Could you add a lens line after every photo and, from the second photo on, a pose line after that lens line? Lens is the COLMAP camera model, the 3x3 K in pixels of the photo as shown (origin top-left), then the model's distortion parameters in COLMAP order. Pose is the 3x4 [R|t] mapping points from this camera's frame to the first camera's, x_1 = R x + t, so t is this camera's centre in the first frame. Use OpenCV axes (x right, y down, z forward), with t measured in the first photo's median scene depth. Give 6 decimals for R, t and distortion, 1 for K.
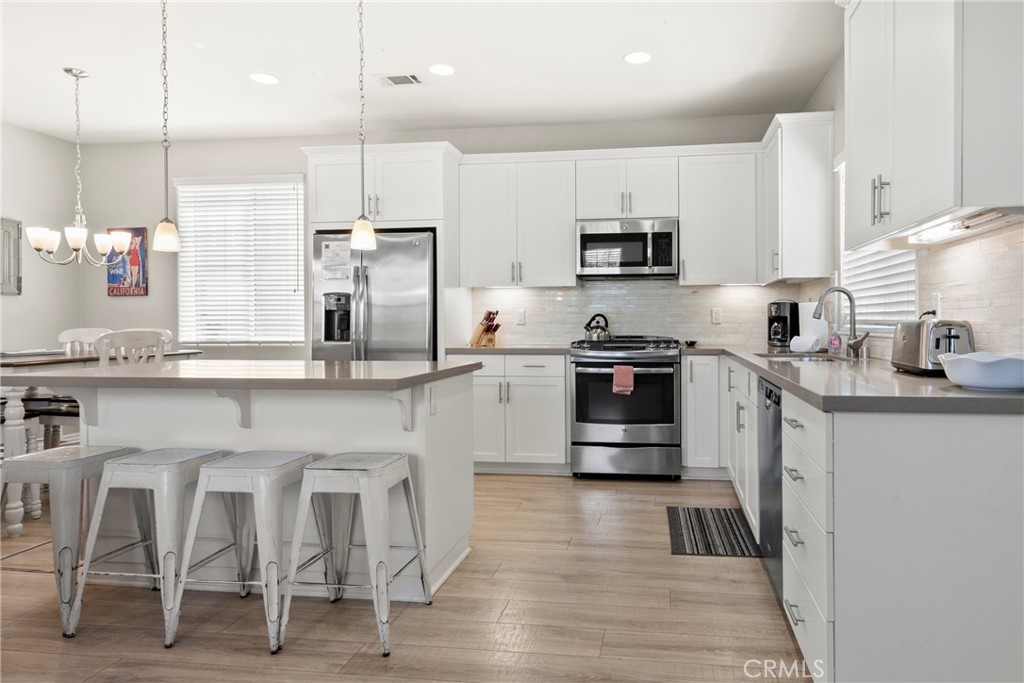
lens RADIAL K [[634.6, 0, 597.1], [0, 634.6, 326.3], [0, 0, 1]] dist [0.000836, 0.001368]
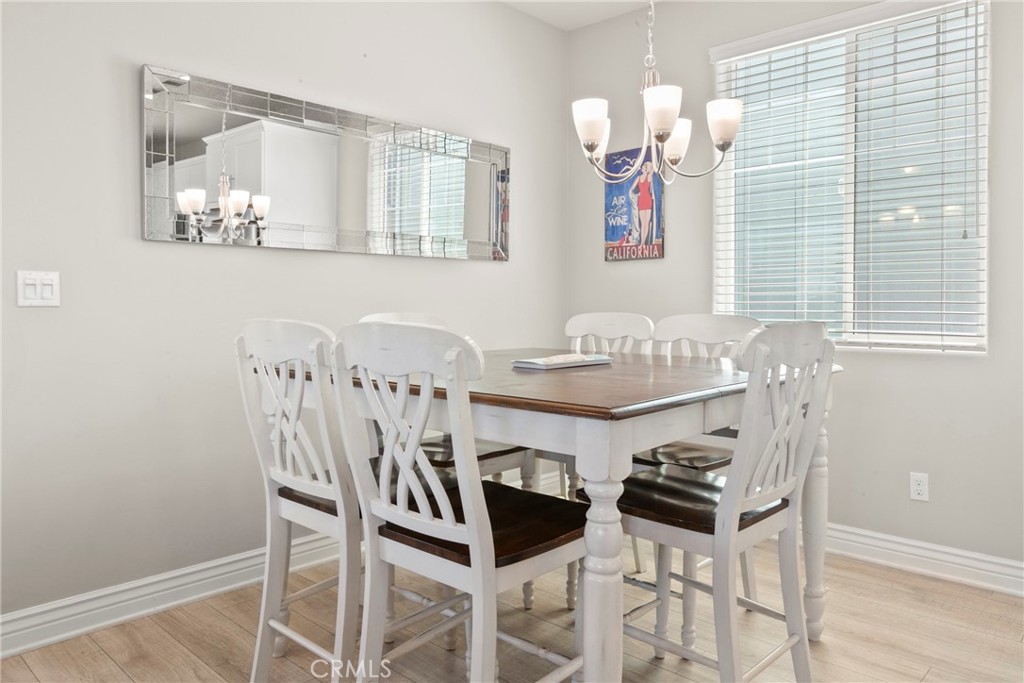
lens RADIAL K [[728.0, 0, 512.0], [0, 728.0, 341.5], [0, 0, 1]] dist [-0.002054, -0.000659]
pose [[0.801852, 0.032848, -0.596620, -0.409673], [-0.005999, 0.998880, 0.046932, -0.001068], [0.597493, -0.034054, 0.801151, 0.360598]]
